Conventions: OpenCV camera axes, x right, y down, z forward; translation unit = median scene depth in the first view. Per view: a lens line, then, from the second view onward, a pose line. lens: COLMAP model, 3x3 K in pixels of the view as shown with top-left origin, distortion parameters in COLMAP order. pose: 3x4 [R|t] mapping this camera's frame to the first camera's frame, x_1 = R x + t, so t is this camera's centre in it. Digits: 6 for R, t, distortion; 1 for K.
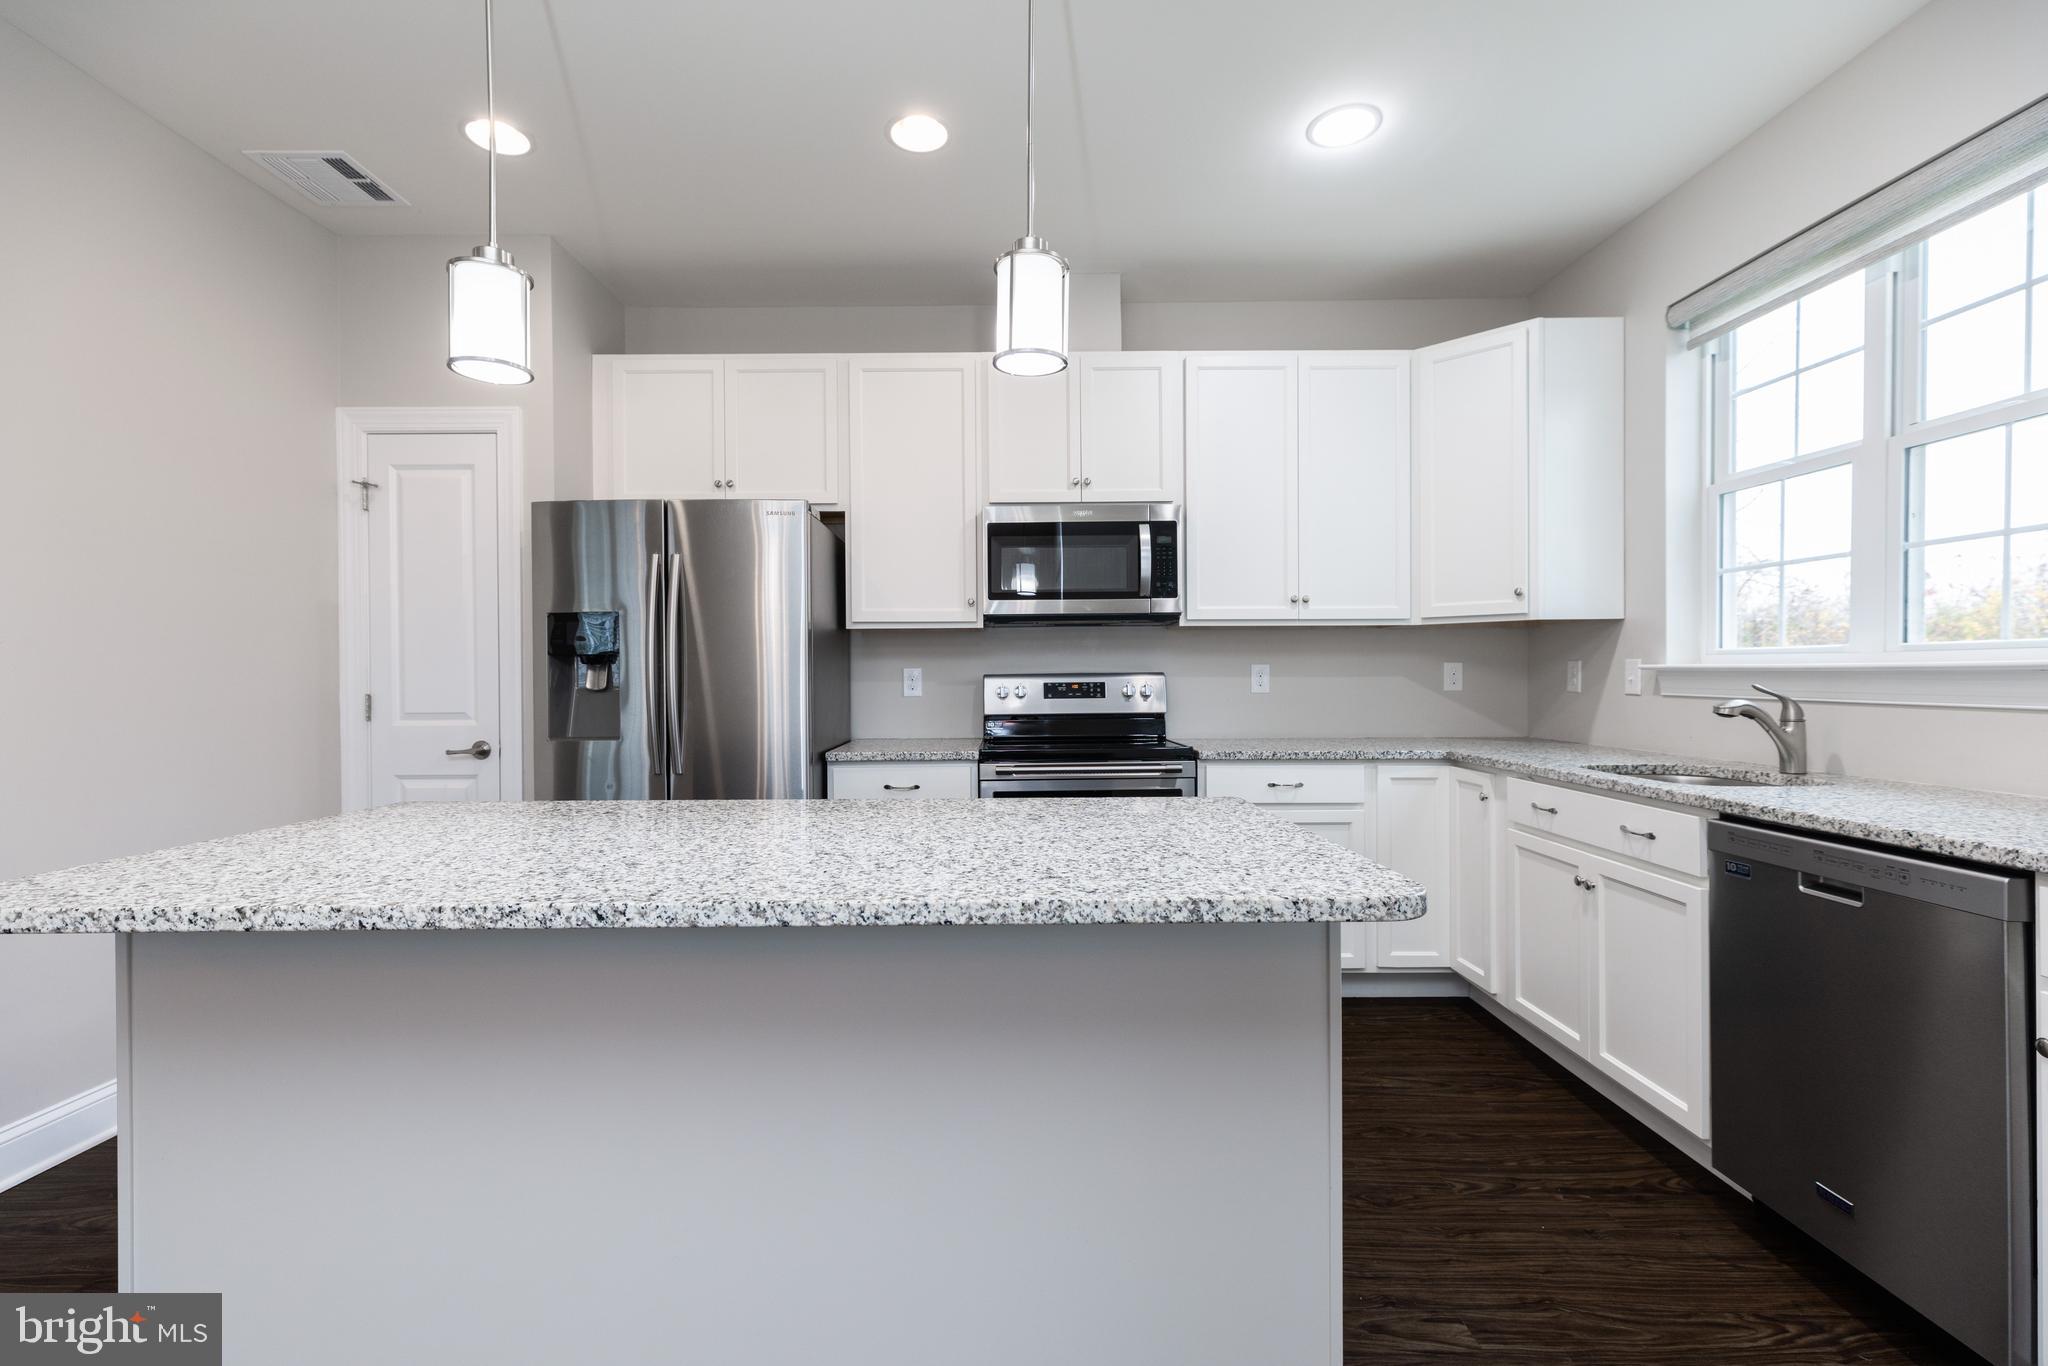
lens RADIAL K [[893.2, 0, 1015.0], [0, 893.2, 680.9], [0, 0, 1]] dist [0.003116, 0.000961]
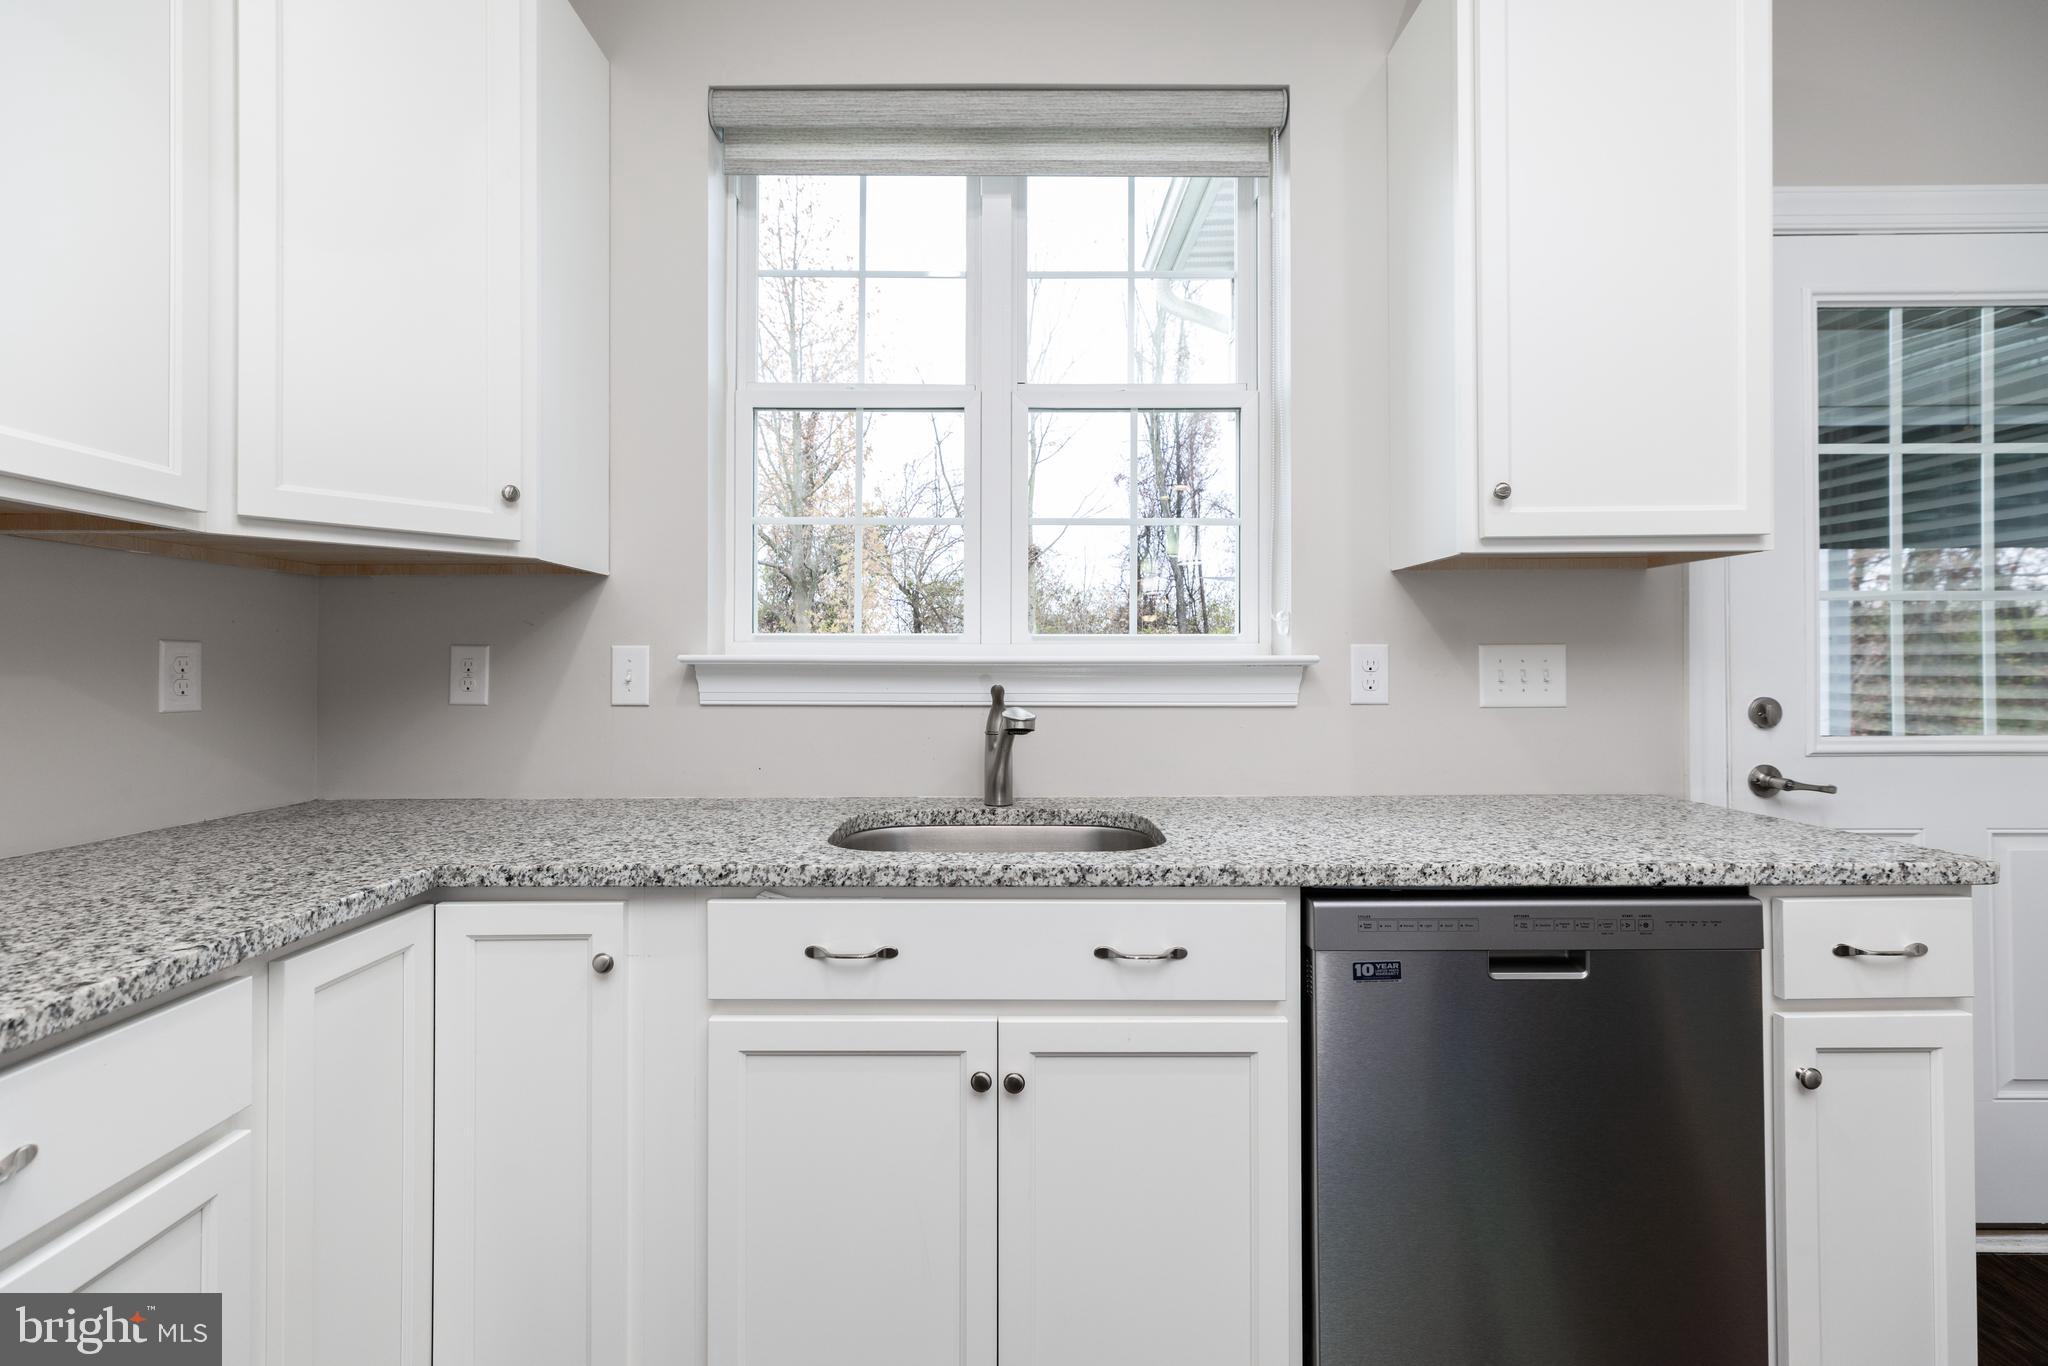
lens RADIAL K [[930.9, 0, 996.2], [0, 930.9, 645.0], [0, 0, 1]] dist [0.060228, -0.051626]
pose [[-0.008207, 0.027566, 0.999586, 0.078507], [0.007786, 0.999591, -0.027503, -0.005334], [-0.999936, 0.007557, -0.008418, 0.825421]]
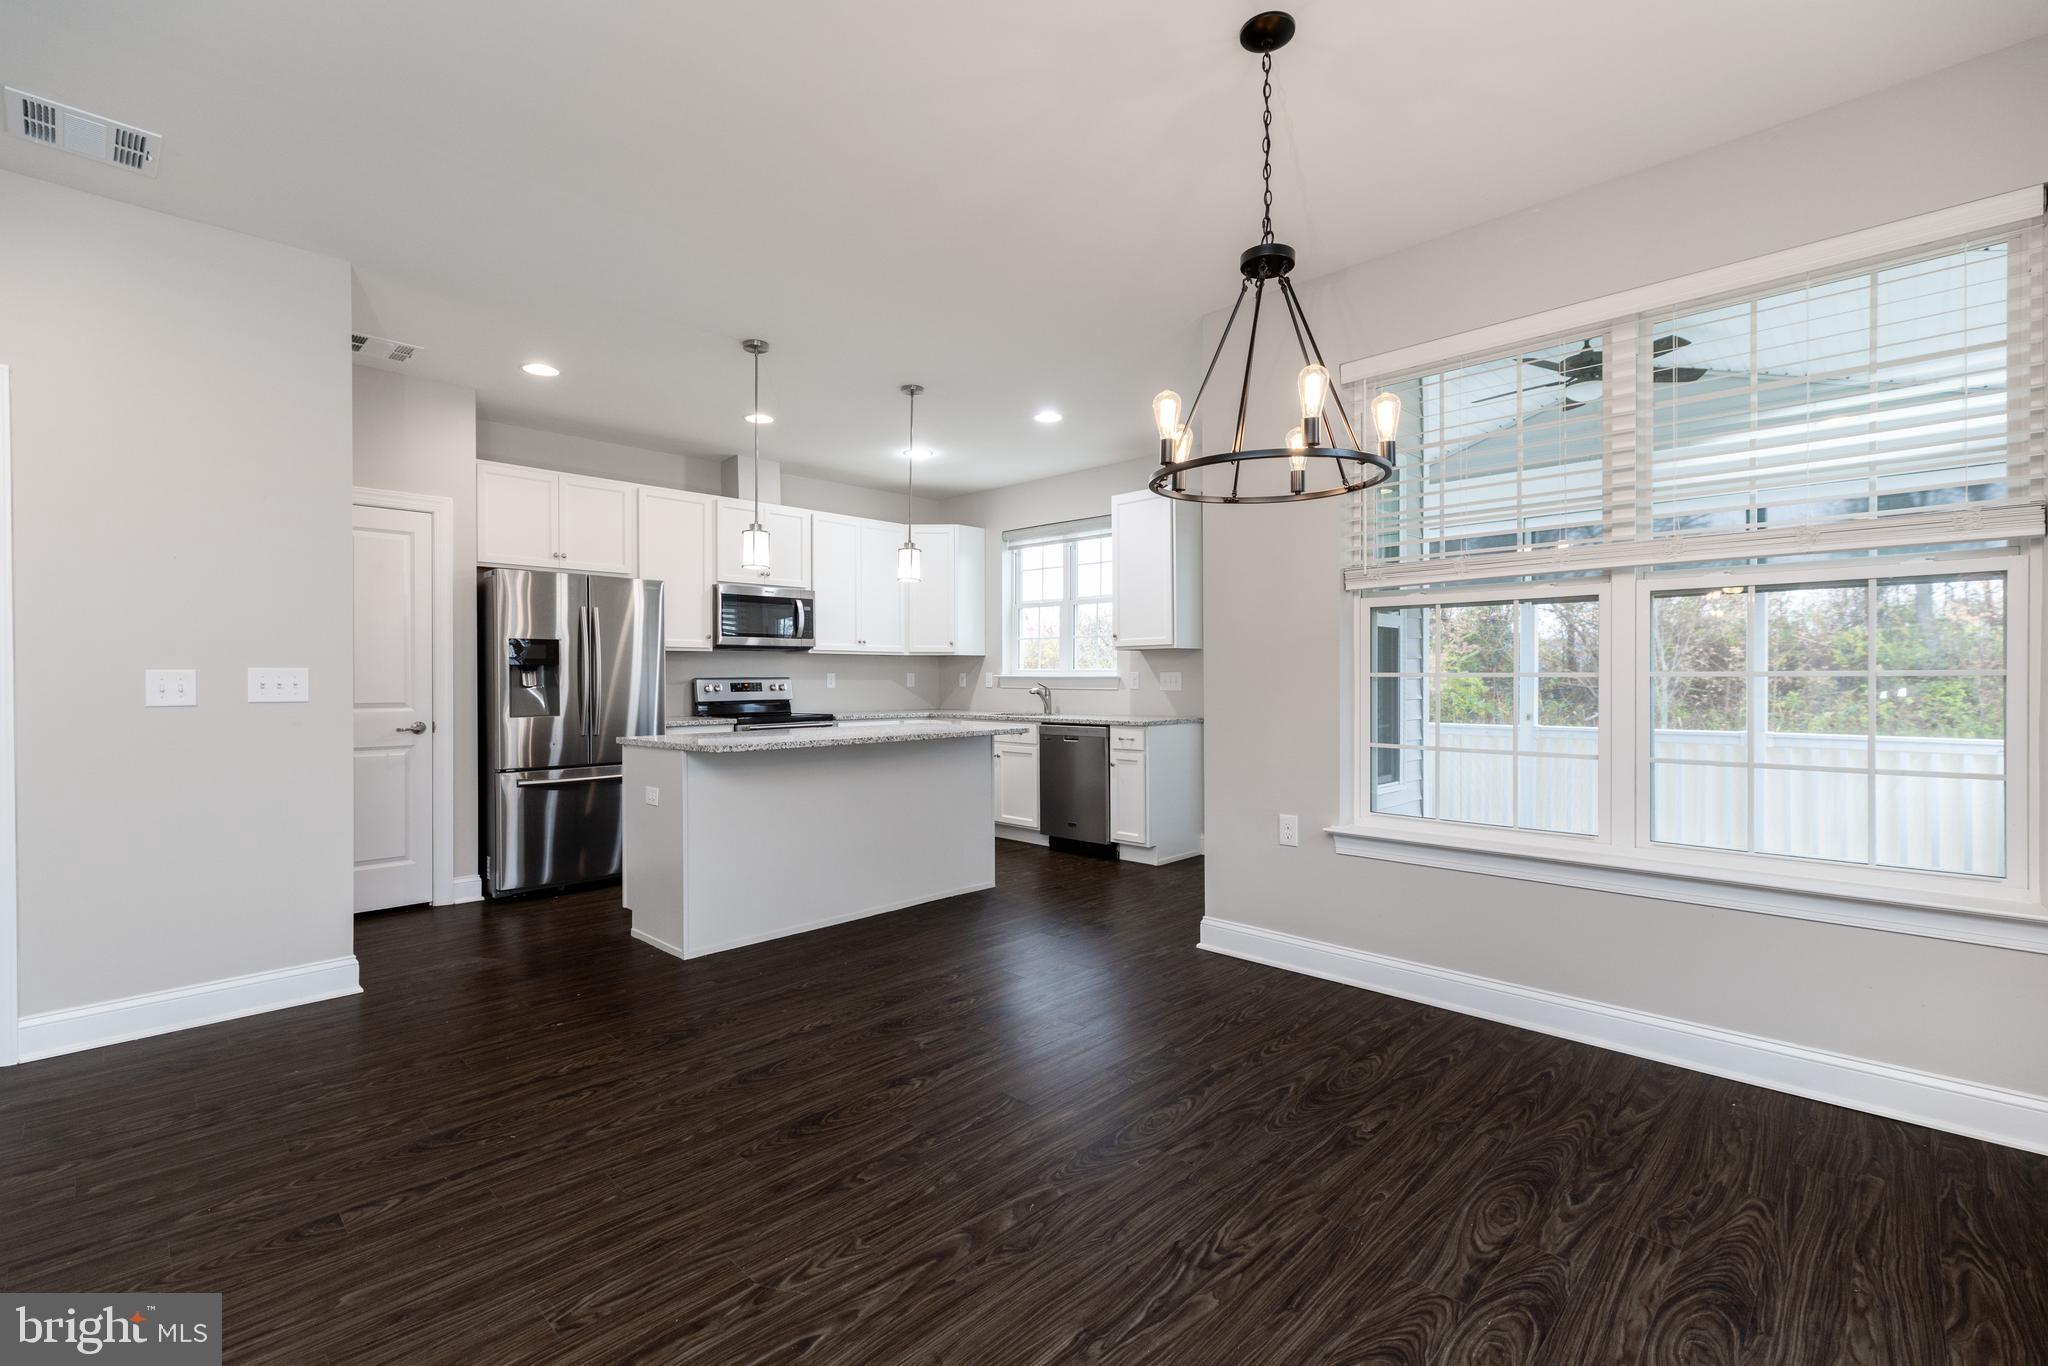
lens RADIAL K [[897.8, 0, 1024.0], [0, 897.8, 683.0], [0, 0, 1]] dist [0.001563, -0.000024]
pose [[0.690180, 0.001191, 0.723637, -1.068834], [0.001476, 0.999994, -0.003053, 0.011141], [-0.723636, 0.003175, 0.690175, -0.790813]]
